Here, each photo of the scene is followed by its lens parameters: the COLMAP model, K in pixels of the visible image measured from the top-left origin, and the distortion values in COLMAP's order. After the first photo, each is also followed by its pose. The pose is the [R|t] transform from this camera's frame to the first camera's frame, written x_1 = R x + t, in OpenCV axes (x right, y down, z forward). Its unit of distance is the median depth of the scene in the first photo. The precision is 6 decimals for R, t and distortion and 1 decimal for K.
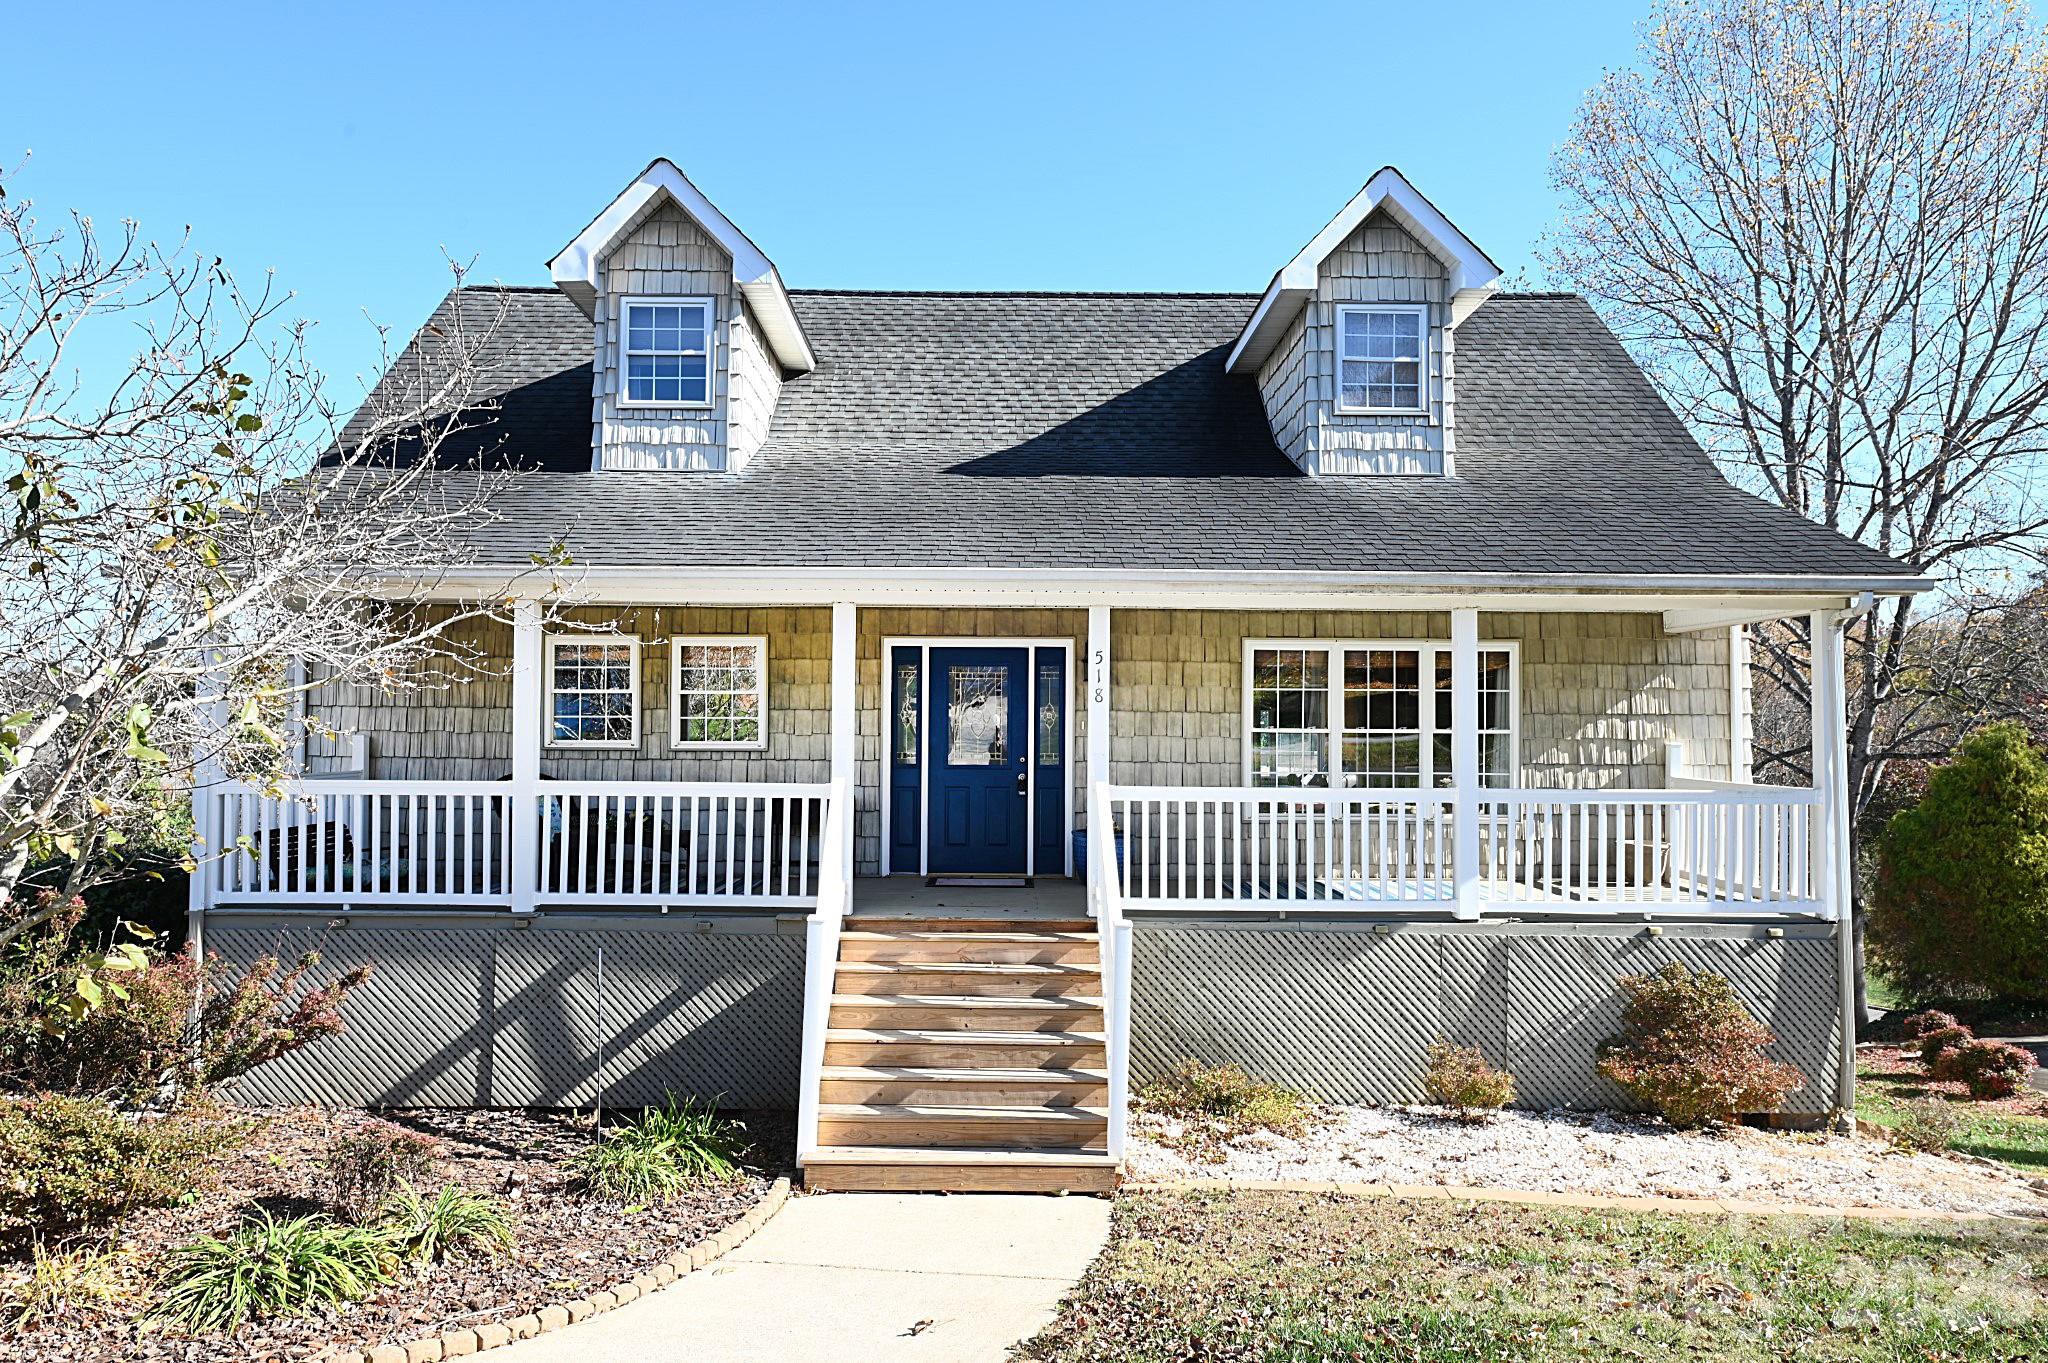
lens RADIAL K [[1268.8, 0, 1024.7], [0, 1268.8, 687.5], [0, 0, 1]] dist [-0.011074, -0.003674]
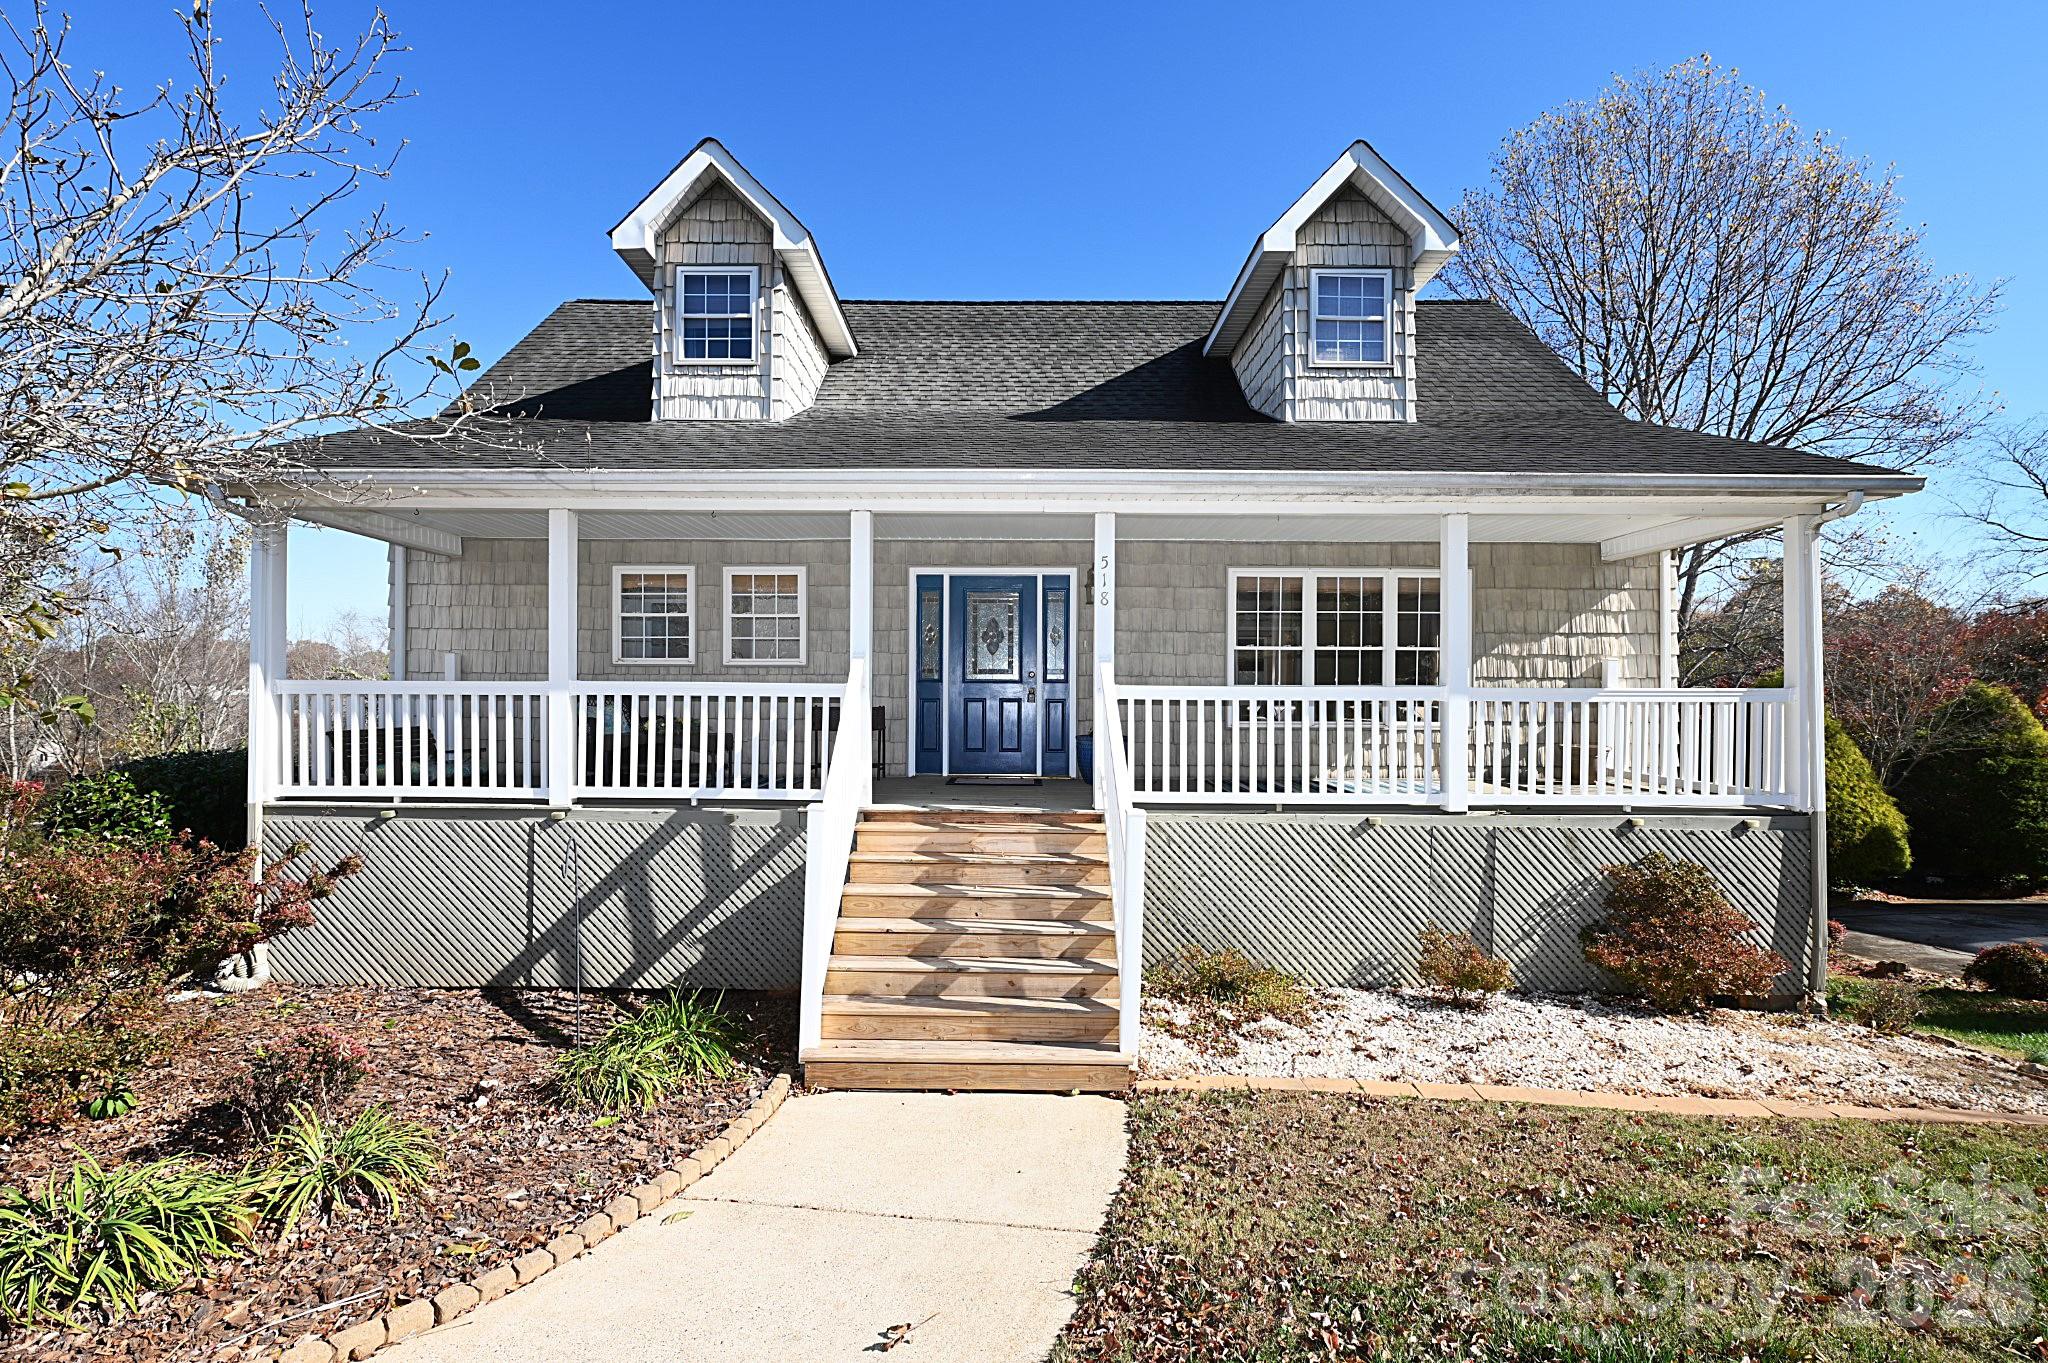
lens RADIAL K [[864.0, 0, 1026.0], [0, 864.0, 685.3], [0, 0, 1]] dist [-0.015073, -0.000056]
pose [[0.999950, -0.001294, -0.009887, 0.000573], [0.001533, 0.999705, 0.024228, 0.059639], [0.009853, -0.024242, 0.999658, 0.281864]]
